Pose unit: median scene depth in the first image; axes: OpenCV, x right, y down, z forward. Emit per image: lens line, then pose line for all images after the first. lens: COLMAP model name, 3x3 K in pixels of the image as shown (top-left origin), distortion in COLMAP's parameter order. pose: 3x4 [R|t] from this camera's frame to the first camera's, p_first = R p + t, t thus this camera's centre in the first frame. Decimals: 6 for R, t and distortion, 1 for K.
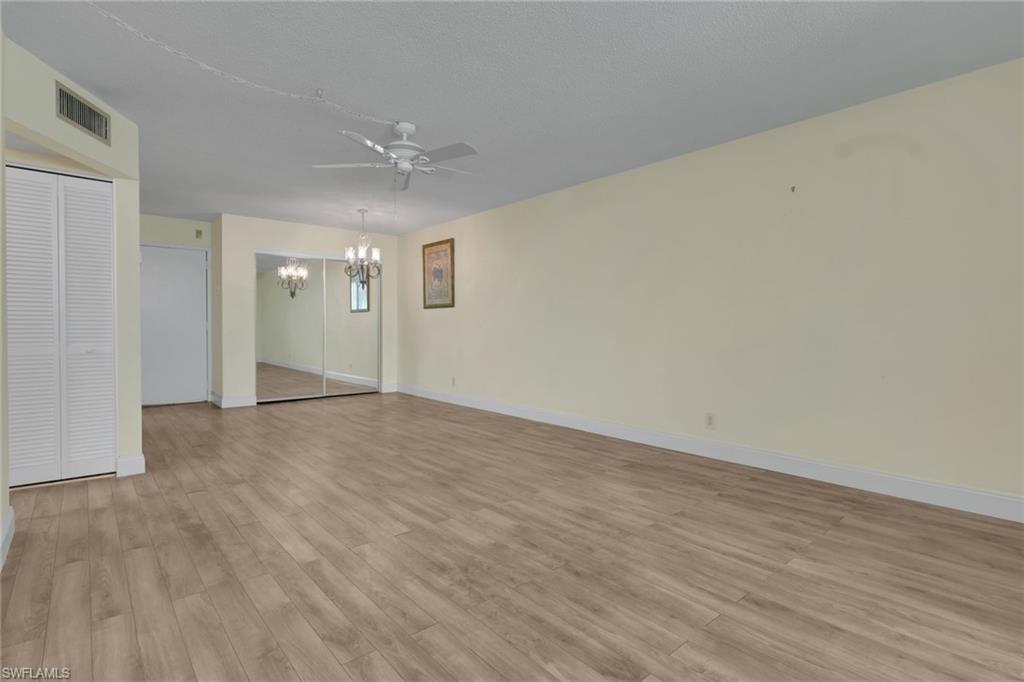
lens RADIAL K [[494.0, 0, 519.3], [0, 494.0, 343.8], [0, 0, 1]] dist [-0.002828, 0.000201]
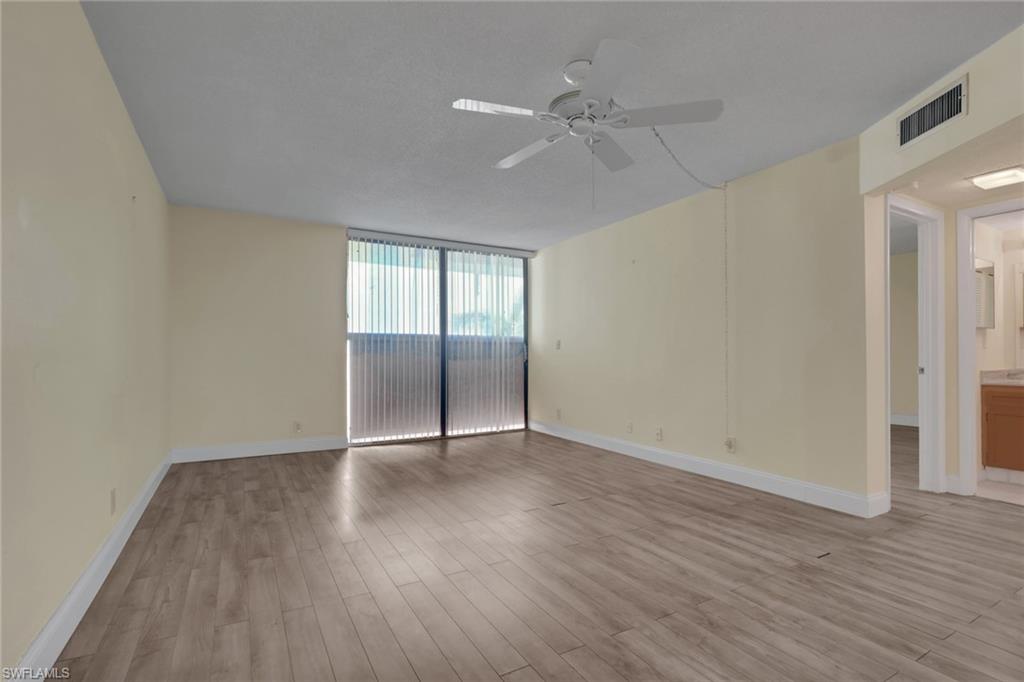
lens RADIAL K [[488.2, 0, 509.0], [0, 488.2, 349.6], [0, 0, 1]] dist [-0.000464, -0.000236]
pose [[-0.976413, 0.000699, 0.215912, -0.371963], [0.005362, 0.999765, 0.021013, -0.074490], [-0.215846, 0.021675, -0.976187, 2.235954]]
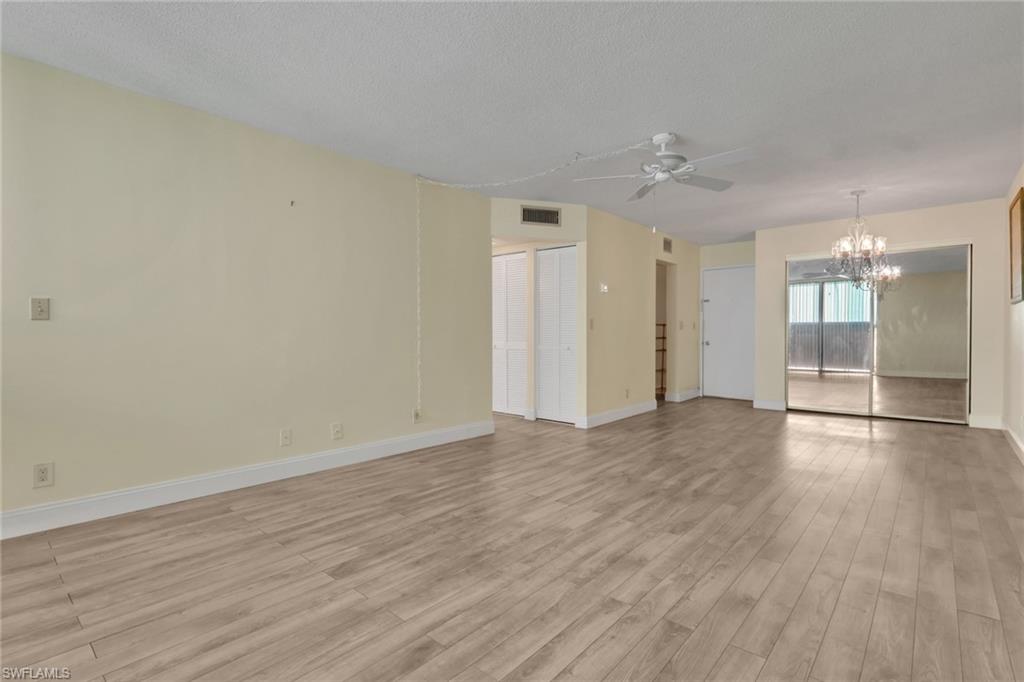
lens RADIAL K [[488.2, 0, 509.0], [0, 488.2, 349.6], [0, 0, 1]] dist [-0.000464, -0.000236]
pose [[0.130211, 0.028804, -0.991068, 0.956506], [-0.031199, 0.999202, 0.024941, -0.023809], [0.990995, 0.027673, 0.131005, 0.725728]]
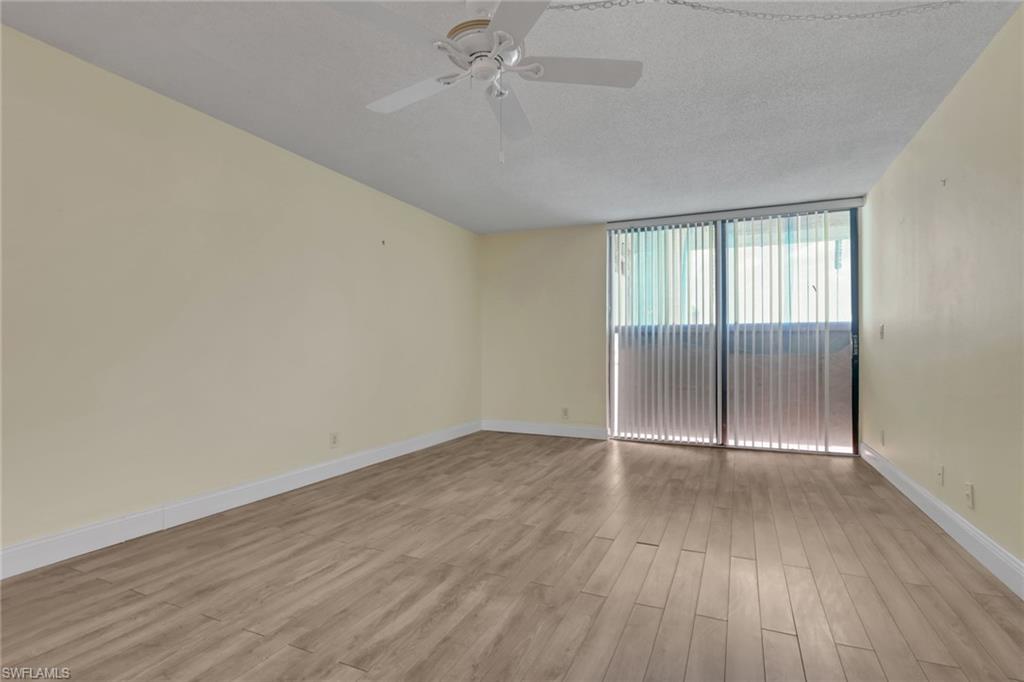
lens RADIAL K [[488.2, 0, 516.4], [0, 488.2, 343.9], [0, 0, 1]] dist [-0.001235, 0.000183]
pose [[-0.406027, 0.007115, 0.913833, -1.013460], [0.028144, 0.999593, 0.004721, -0.051571], [-0.913428, 0.027636, -0.406062, 1.578667]]
